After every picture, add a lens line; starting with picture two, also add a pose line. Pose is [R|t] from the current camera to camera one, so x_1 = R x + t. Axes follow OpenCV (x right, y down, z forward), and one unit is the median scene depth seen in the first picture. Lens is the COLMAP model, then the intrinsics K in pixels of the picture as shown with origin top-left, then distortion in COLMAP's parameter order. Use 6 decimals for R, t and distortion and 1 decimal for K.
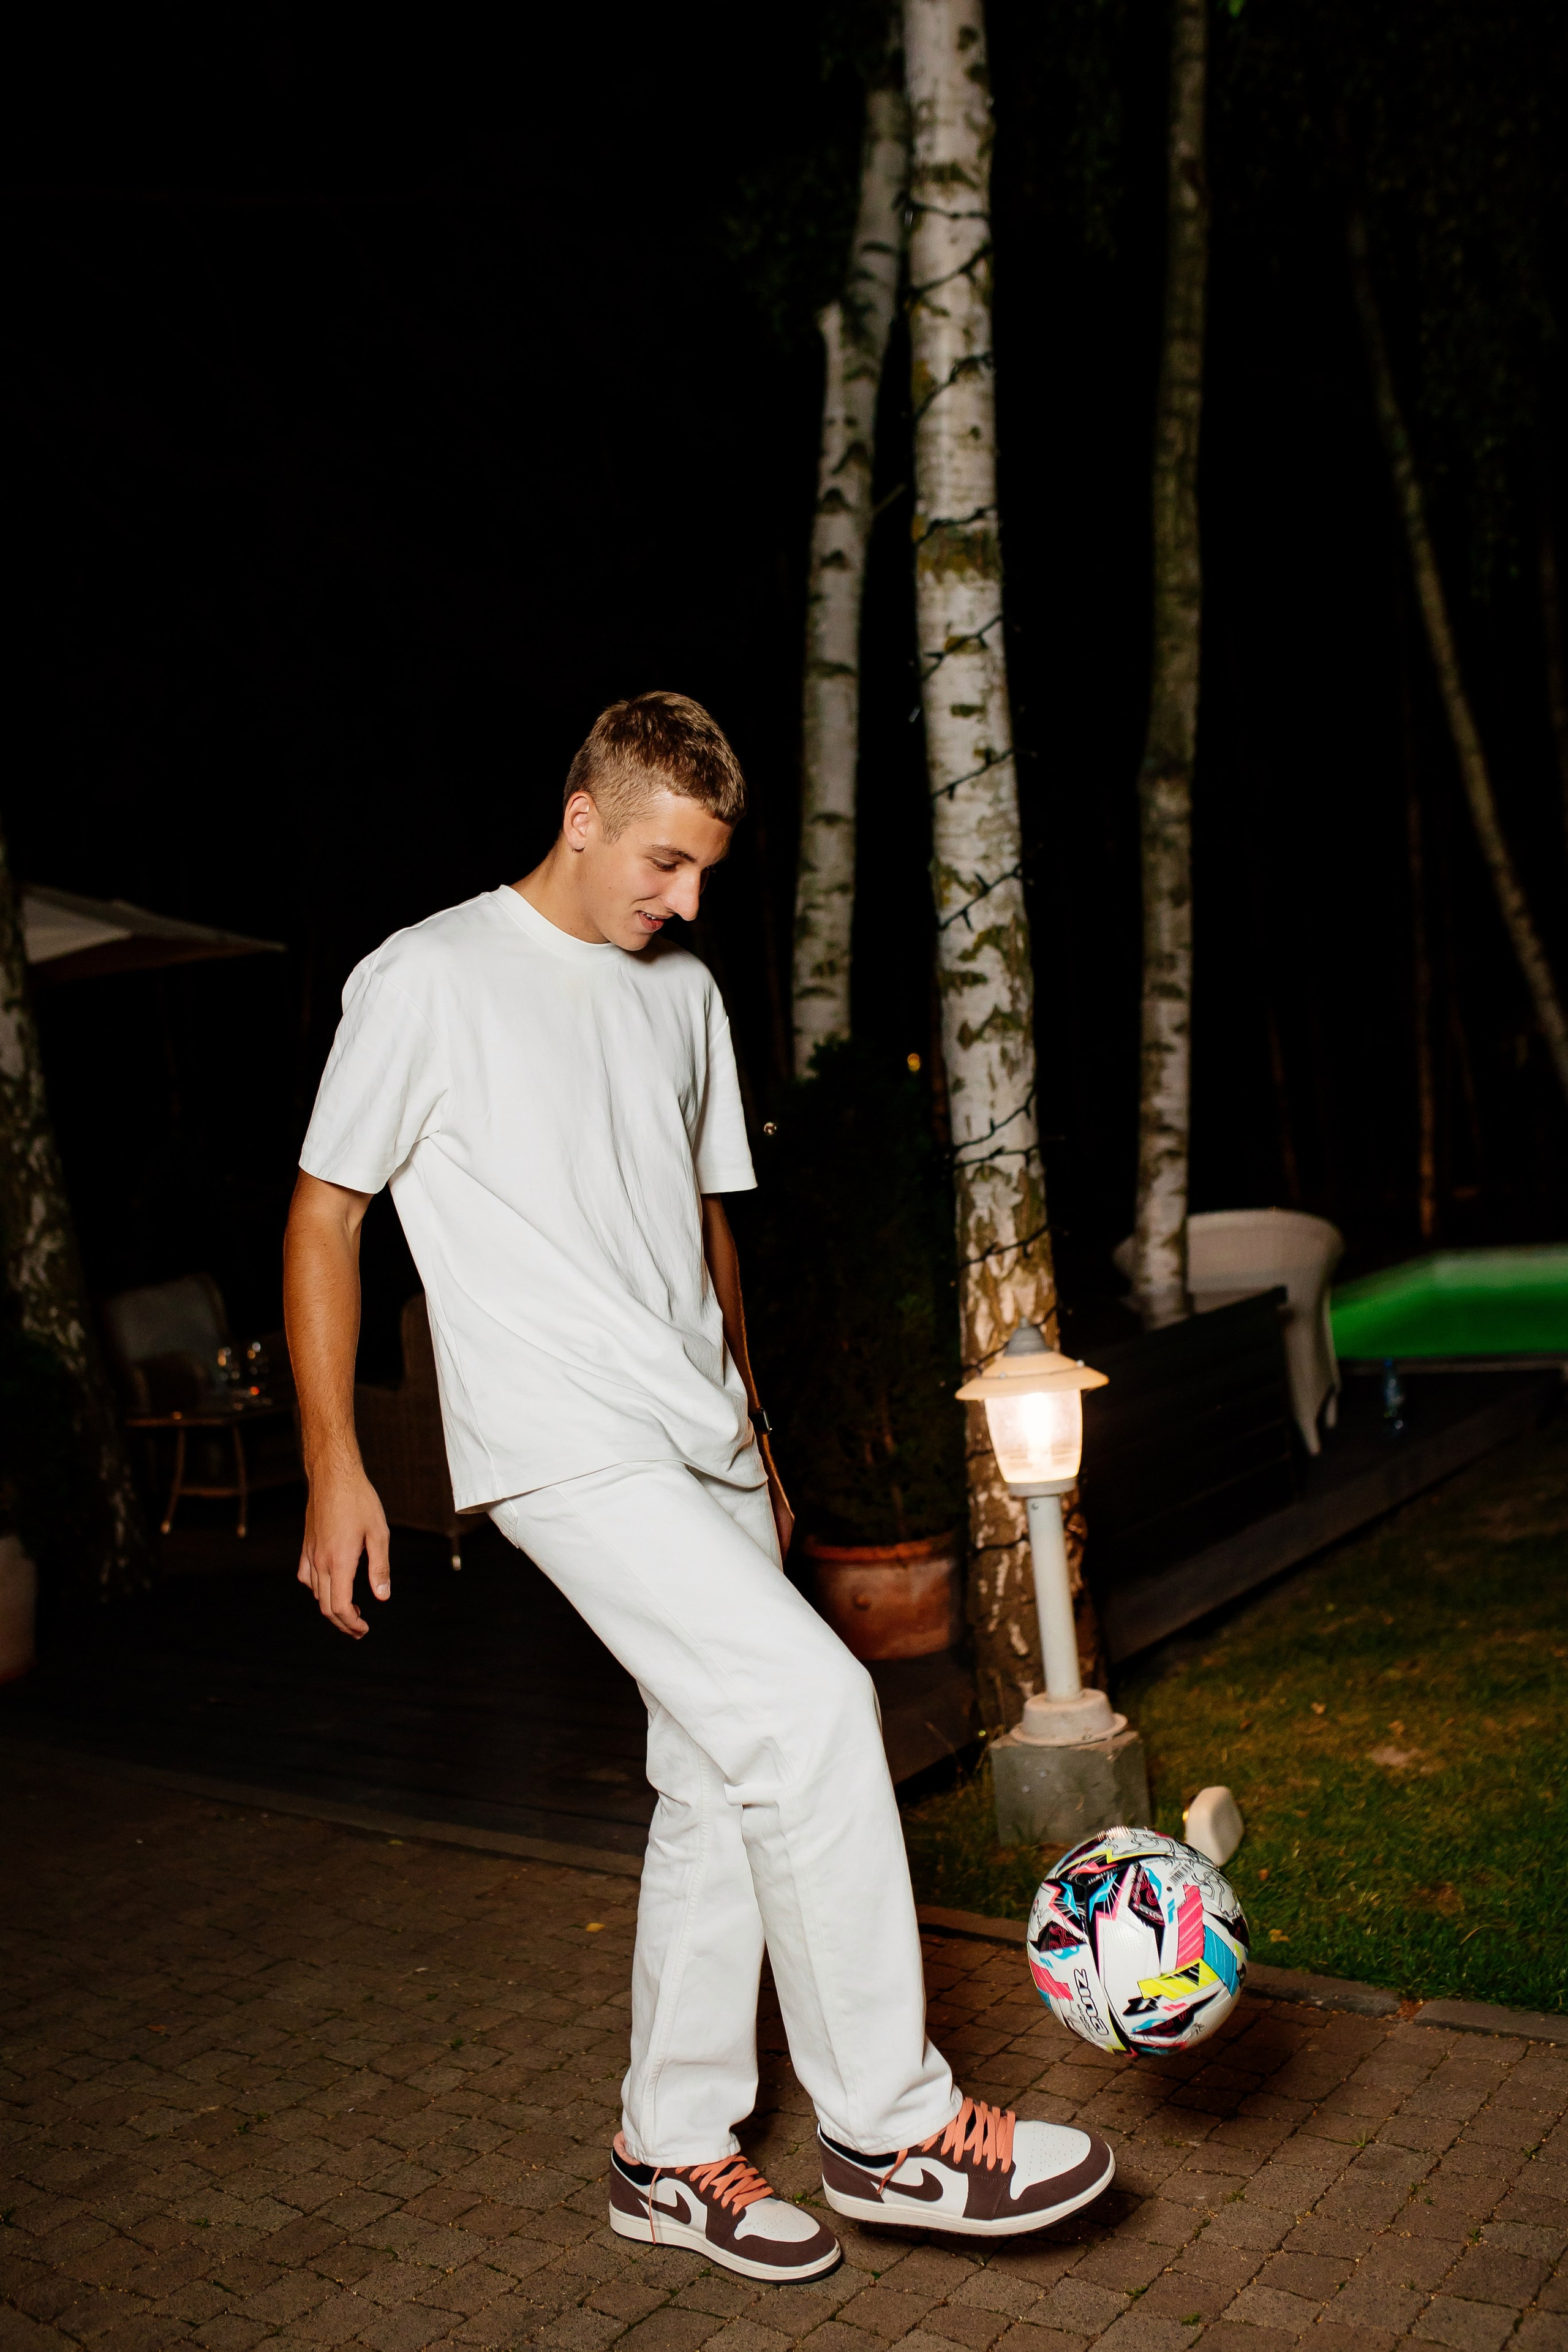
lens RADIAL K [[2291.4, 0, 775.3], [0, 2291.4, 1169.2], [0, 0, 1]] dist [-0.018560, 0.000000]
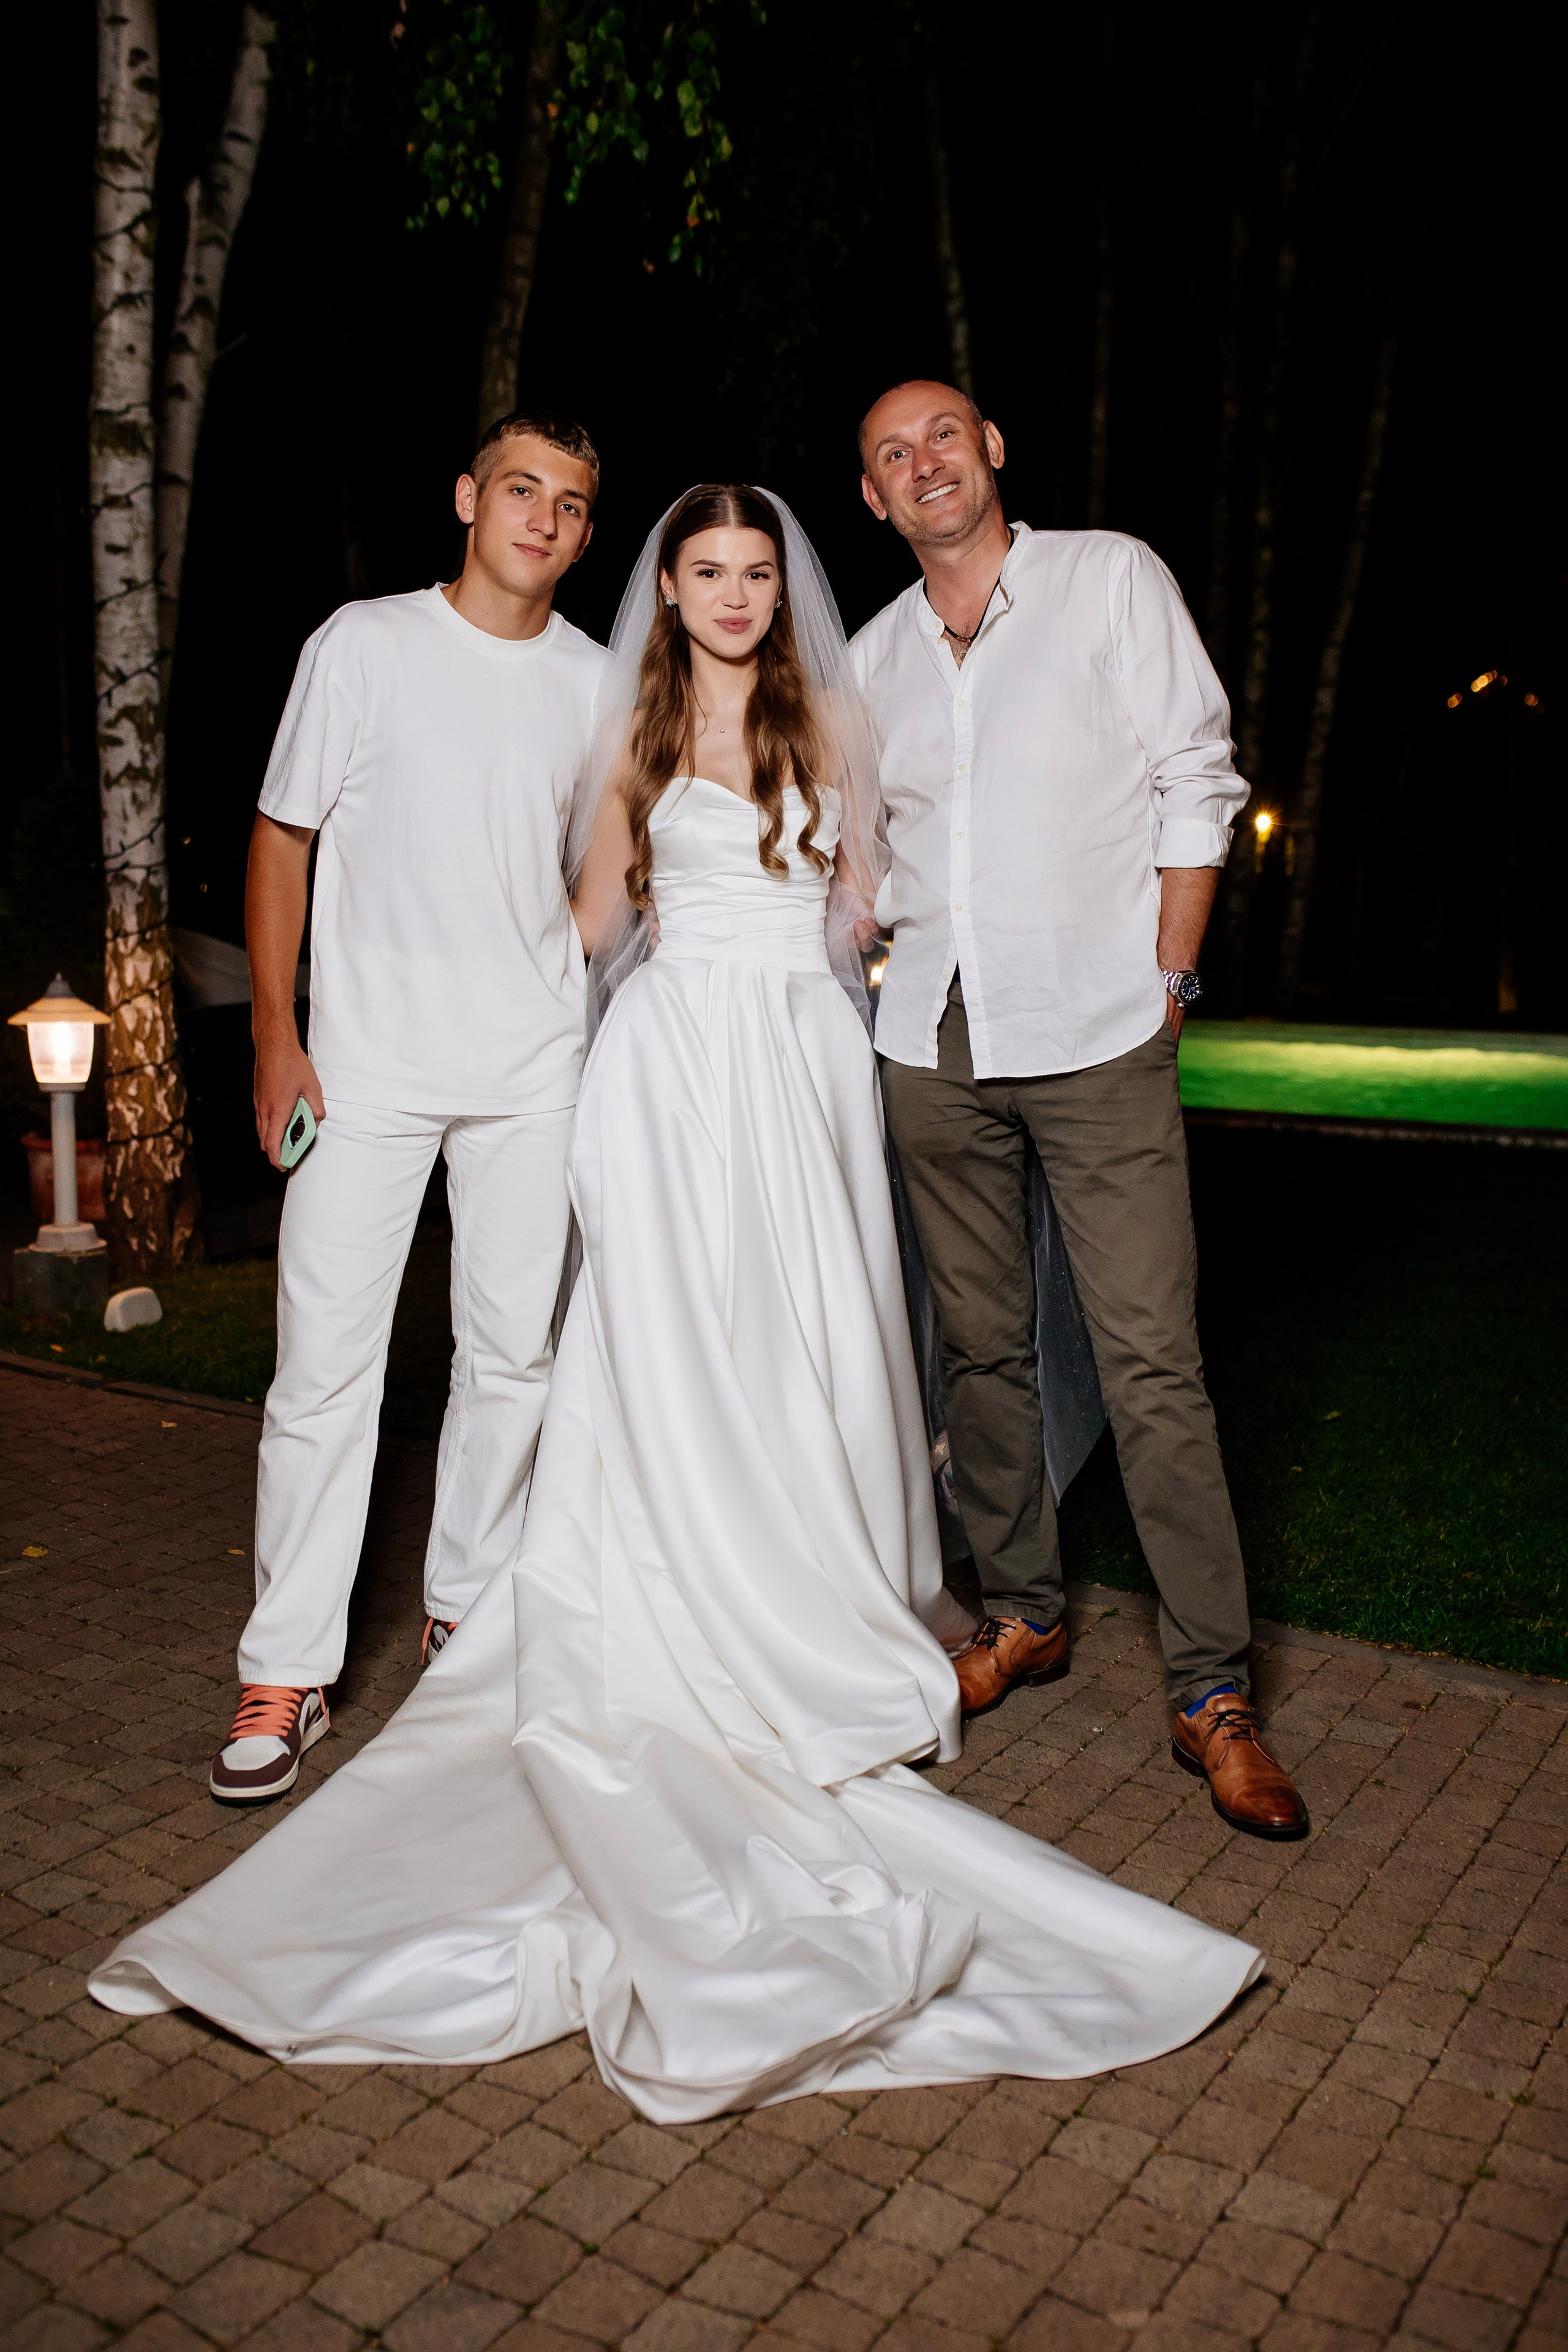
lens RADIAL K [[2291.4, 0, 771.8], [0, 2291.4, 1191.5], [0, 0, 1]] dist [-0.018560, 0.000000]
pose [[0.991270, 0.096224, 0.090143, 0.388239], [-0.107026, 0.986509, 0.123876, -0.026801], [-0.077007, -0.132442, 0.988195, -0.467817]]
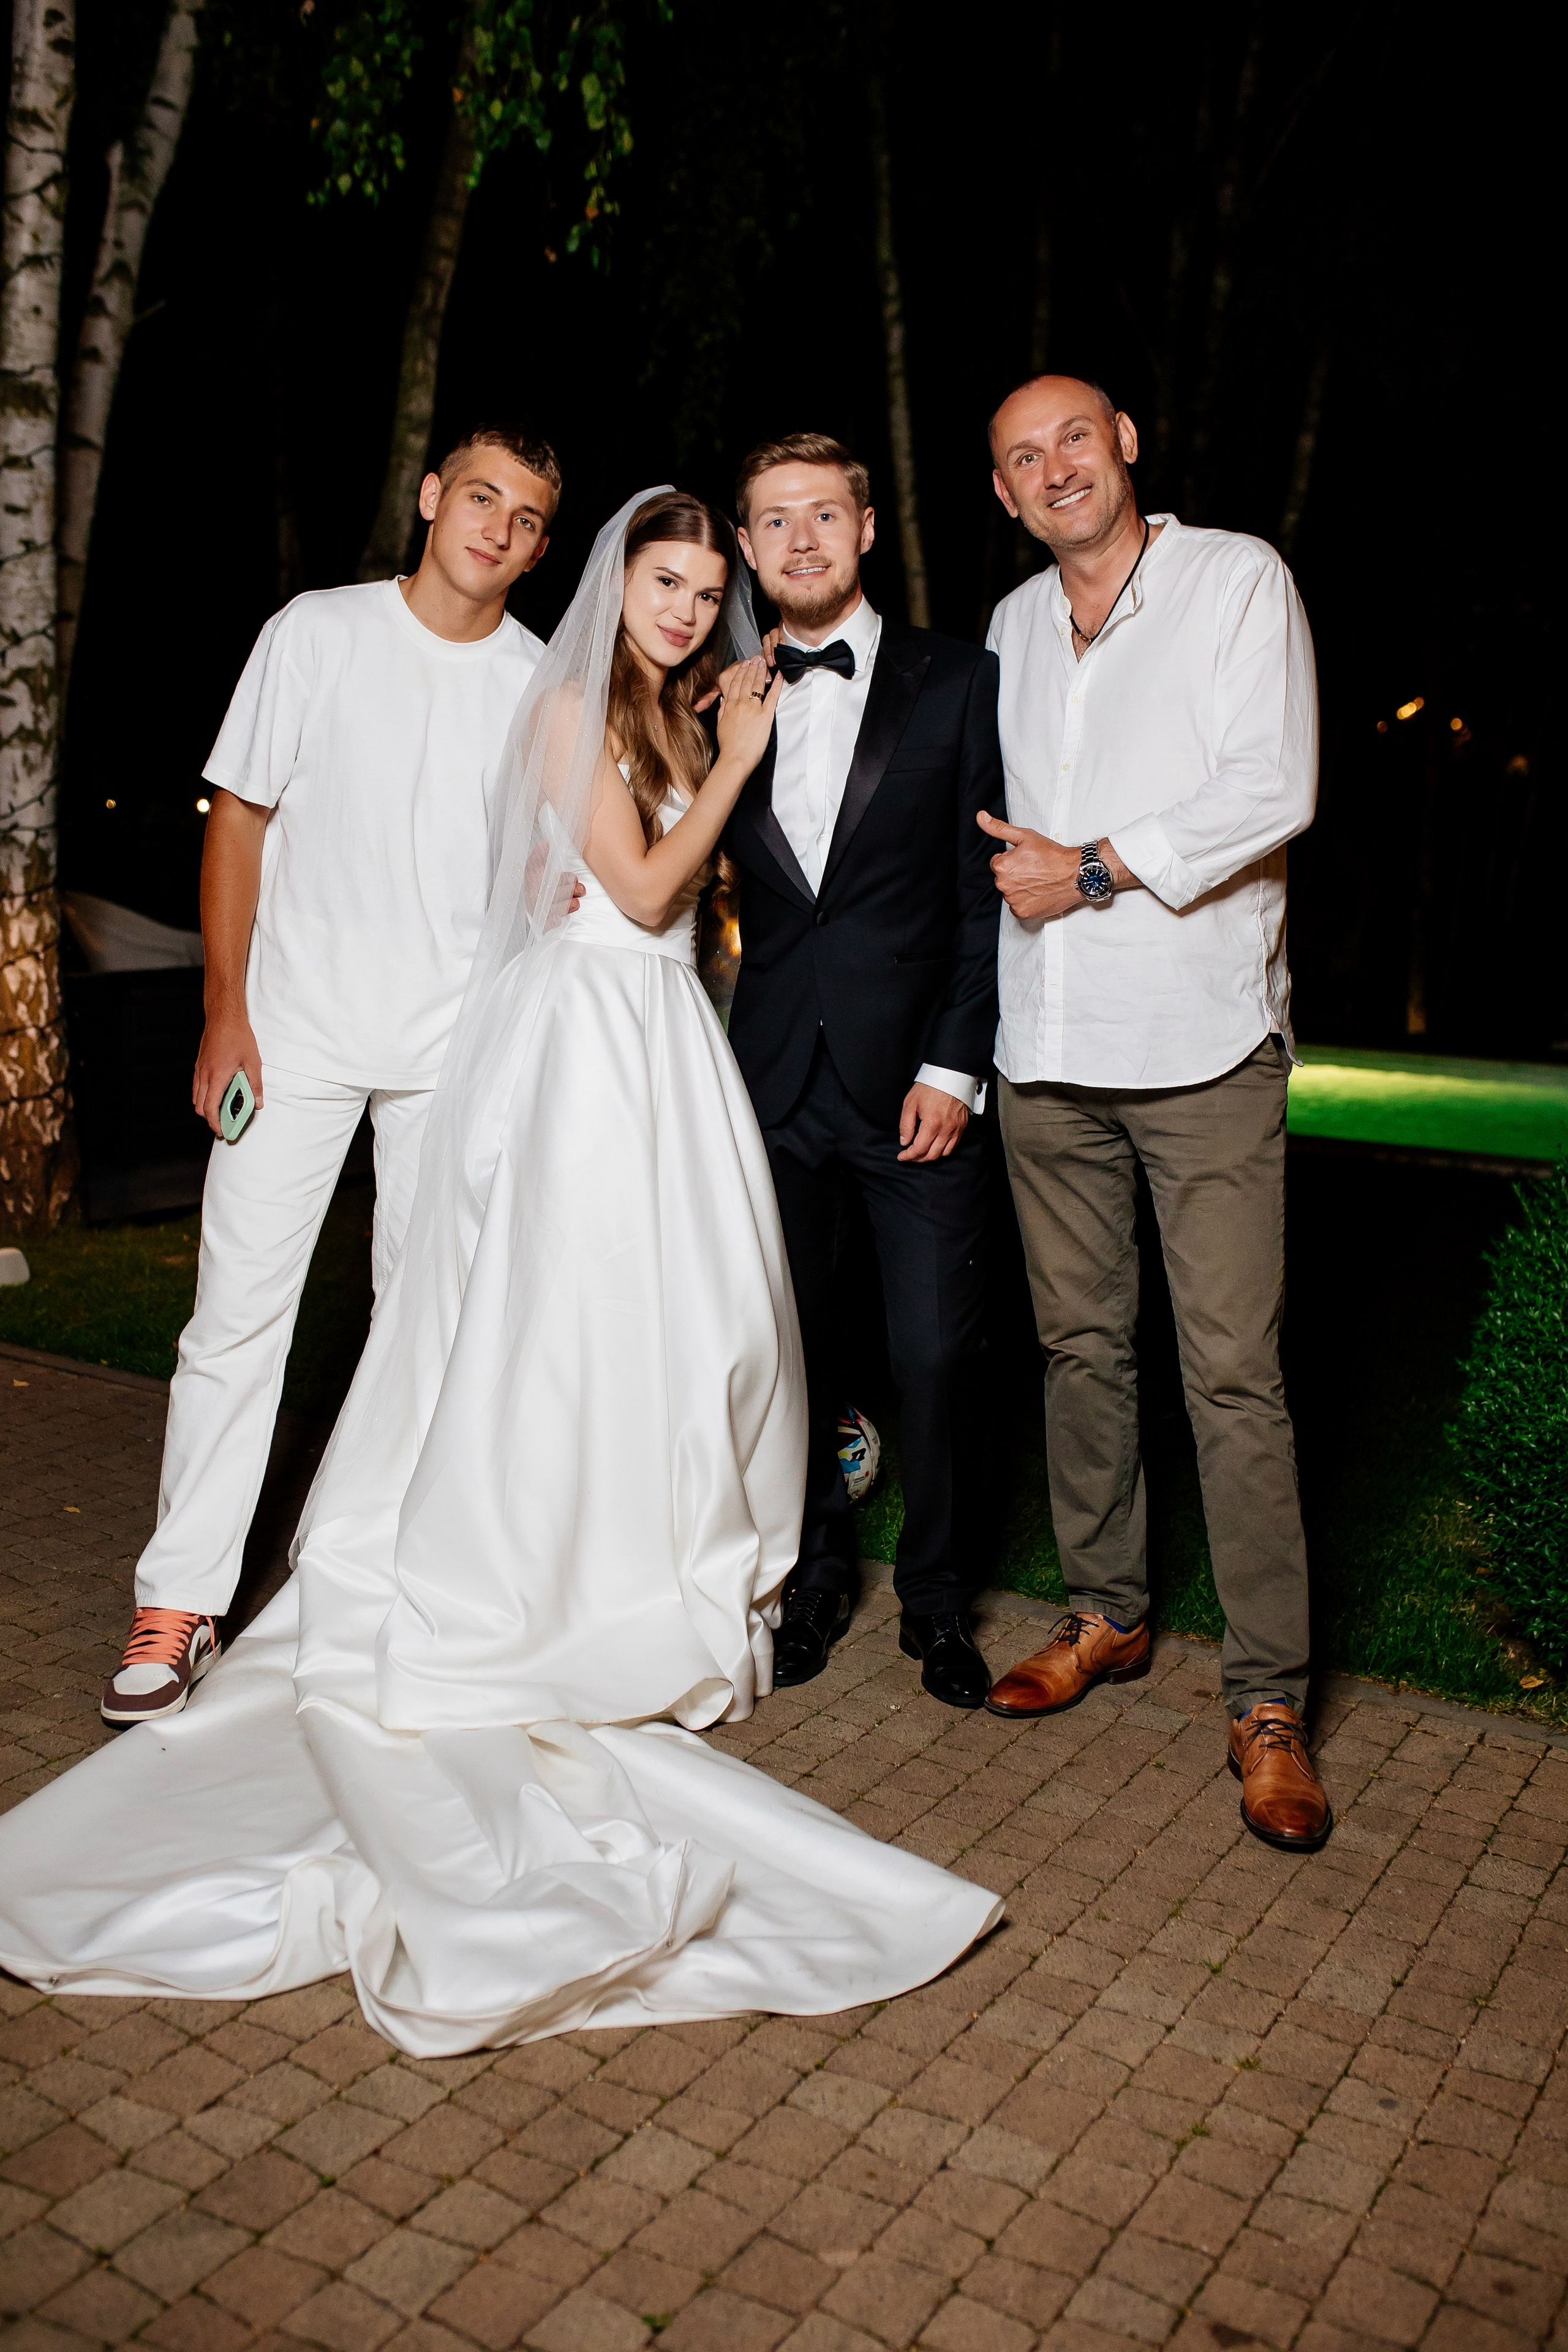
lens RADIAL K [[2291.4, 0, 785.7], [0, 2291.4, 1196.1], [0, 0, 1]] dist [-0.018560, 0.000000]
pose [[0.982700, 0.133839, 0.128012, 0.418622], [-0.149616, 0.981089, 0.122797, -0.028609], [-0.109156, -0.139825, 0.984141, -0.486121]]
